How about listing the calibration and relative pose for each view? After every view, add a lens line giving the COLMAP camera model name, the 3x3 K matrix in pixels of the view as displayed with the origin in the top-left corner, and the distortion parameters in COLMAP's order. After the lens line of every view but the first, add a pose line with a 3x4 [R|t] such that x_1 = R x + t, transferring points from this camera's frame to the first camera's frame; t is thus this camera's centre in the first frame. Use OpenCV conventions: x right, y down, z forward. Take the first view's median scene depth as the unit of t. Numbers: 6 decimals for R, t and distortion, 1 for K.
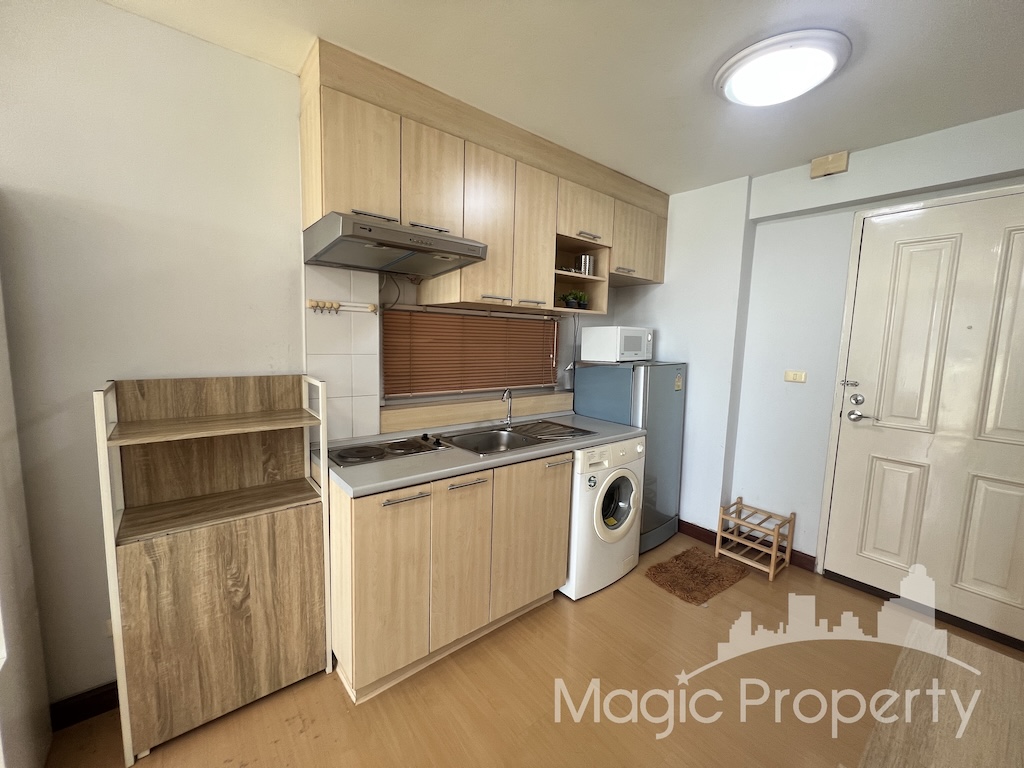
lens RADIAL K [[409.4, 0, 510.9], [0, 409.4, 381.9], [0, 0, 1]] dist [-0.002911, 0.000679]
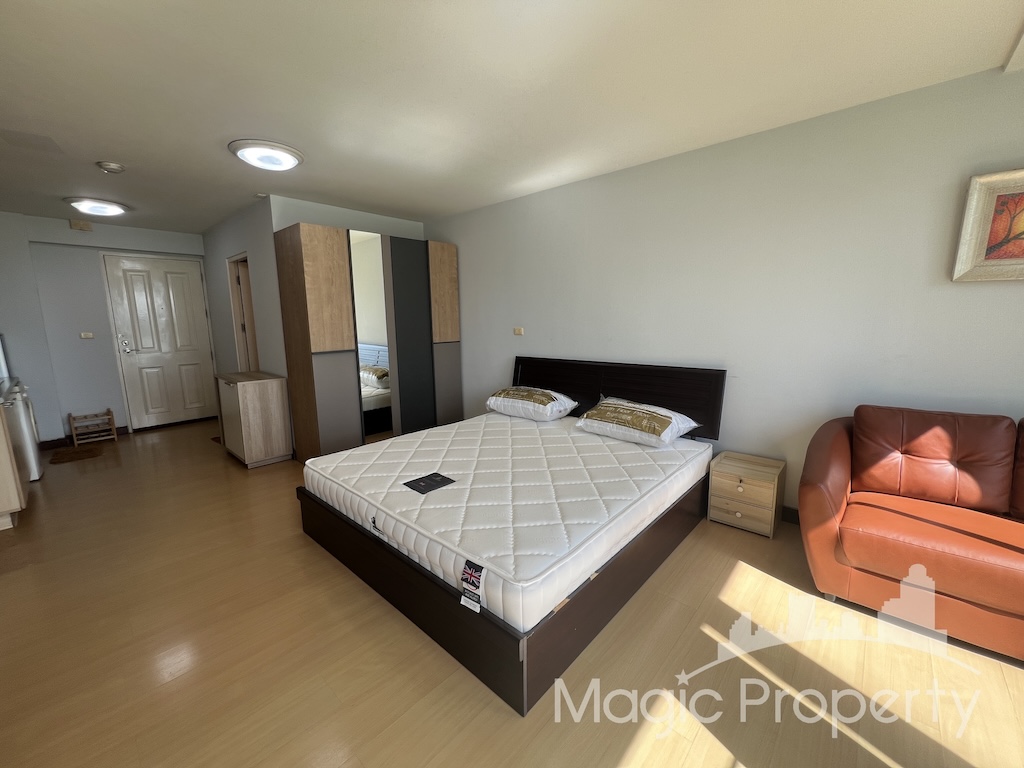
lens RADIAL K [[409.4, 0, 511.1], [0, 409.4, 382.1], [0, 0, 1]] dist [-0.002911, 0.000679]
pose [[-0.154348, -0.180994, 0.971297, -1.774507], [0.119543, 0.972434, 0.200202, 0.063759], [-0.980758, 0.147013, -0.128457, -0.745613]]
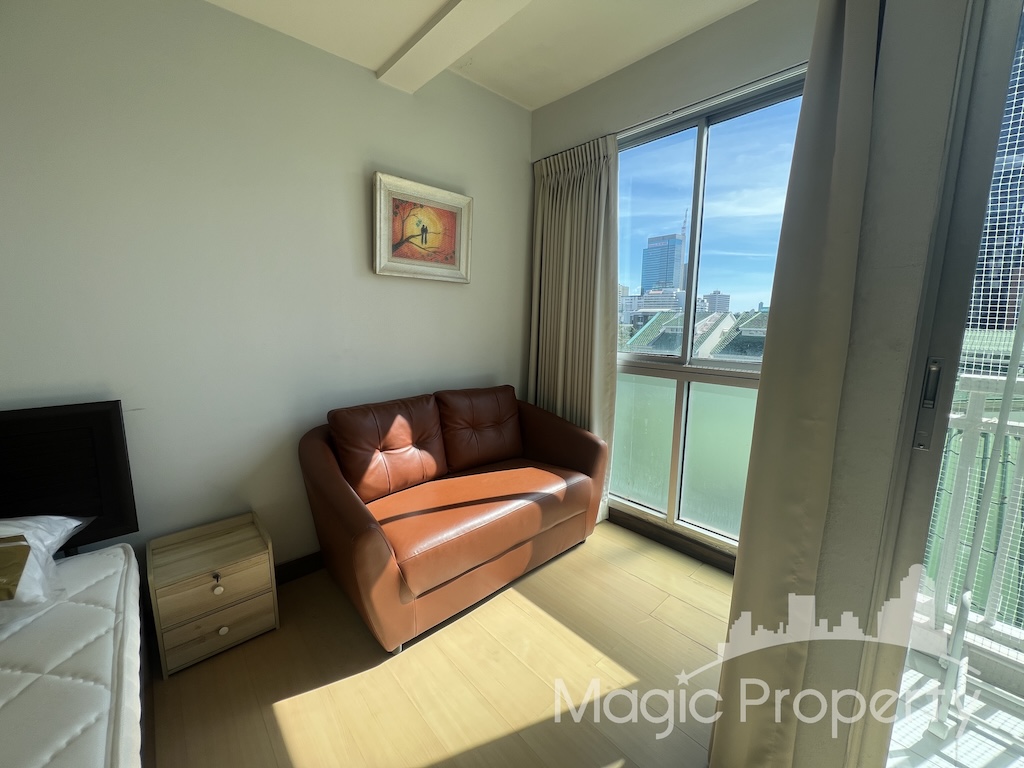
lens RADIAL K [[409.4, 0, 508.1], [0, 409.4, 381.8], [0, 0, 1]] dist [-0.002911, 0.000679]
pose [[-0.998003, -0.027020, -0.057100, -1.203487], [-0.041166, 0.963796, 0.263444, 0.130856], [0.047915, 0.265269, -0.962983, -0.901890]]
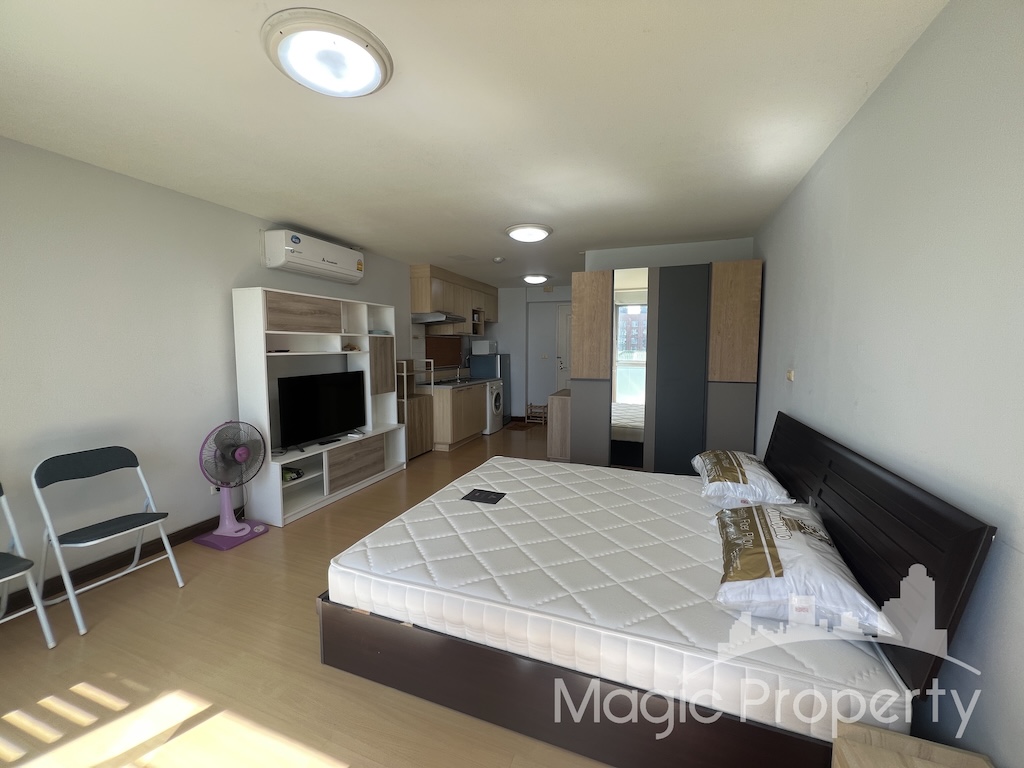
lens RADIAL K [[409.4, 0, 510.6], [0, 409.4, 382.2], [0, 0, 1]] dist [-0.002911, 0.000679]
pose [[0.861058, -0.069803, 0.503692, -1.262750], [0.077769, 0.996958, 0.005216, 0.170052], [-0.502524, 0.034681, 0.863867, -1.767002]]
